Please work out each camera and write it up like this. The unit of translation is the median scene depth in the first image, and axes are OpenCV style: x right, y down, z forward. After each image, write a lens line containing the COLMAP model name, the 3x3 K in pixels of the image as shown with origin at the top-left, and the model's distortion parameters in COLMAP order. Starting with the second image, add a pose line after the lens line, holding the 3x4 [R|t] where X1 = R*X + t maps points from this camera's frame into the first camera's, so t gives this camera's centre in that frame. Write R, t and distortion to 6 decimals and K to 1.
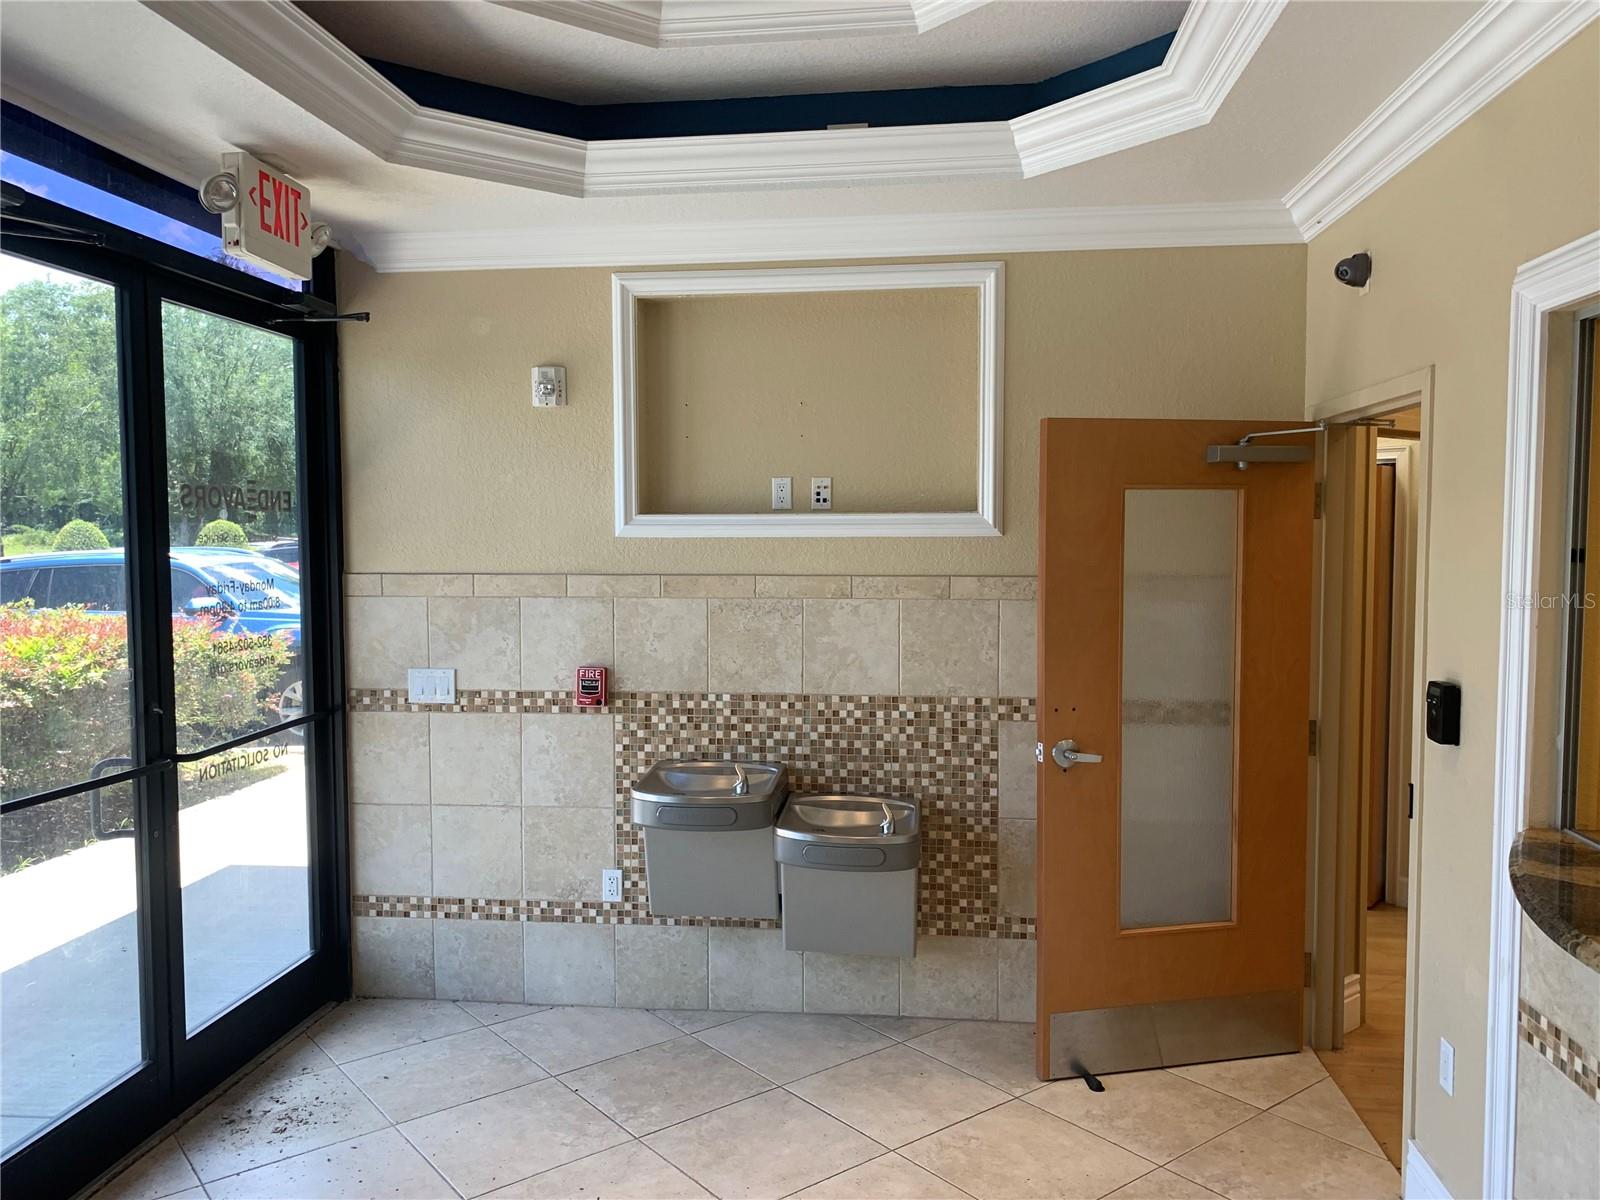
lens RADIAL K [[1223.6, 0, 797.9], [0, 1223.6, 603.7], [0, 0, 1]] dist [0.013010, -0.008634]
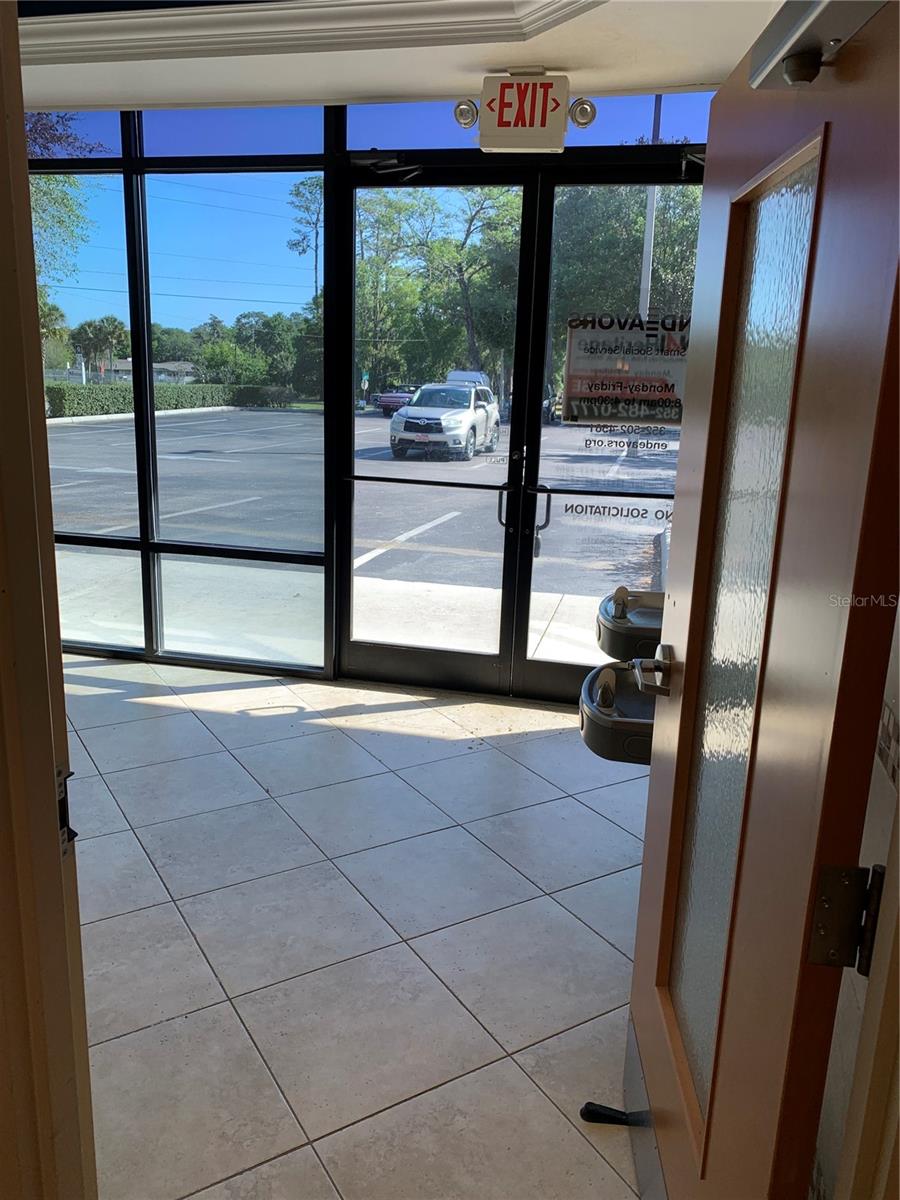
lens RADIAL K [[917.7, 0, 448.3], [0, 917.7, 593.9], [0, 0, 1]] dist [0.013010, -0.008634]
pose [[-0.110279, 0.232263, -0.966381, 0.749783], [-0.087184, 0.966303, 0.242193, -0.025037], [0.990069, 0.110962, -0.086313, 1.071156]]
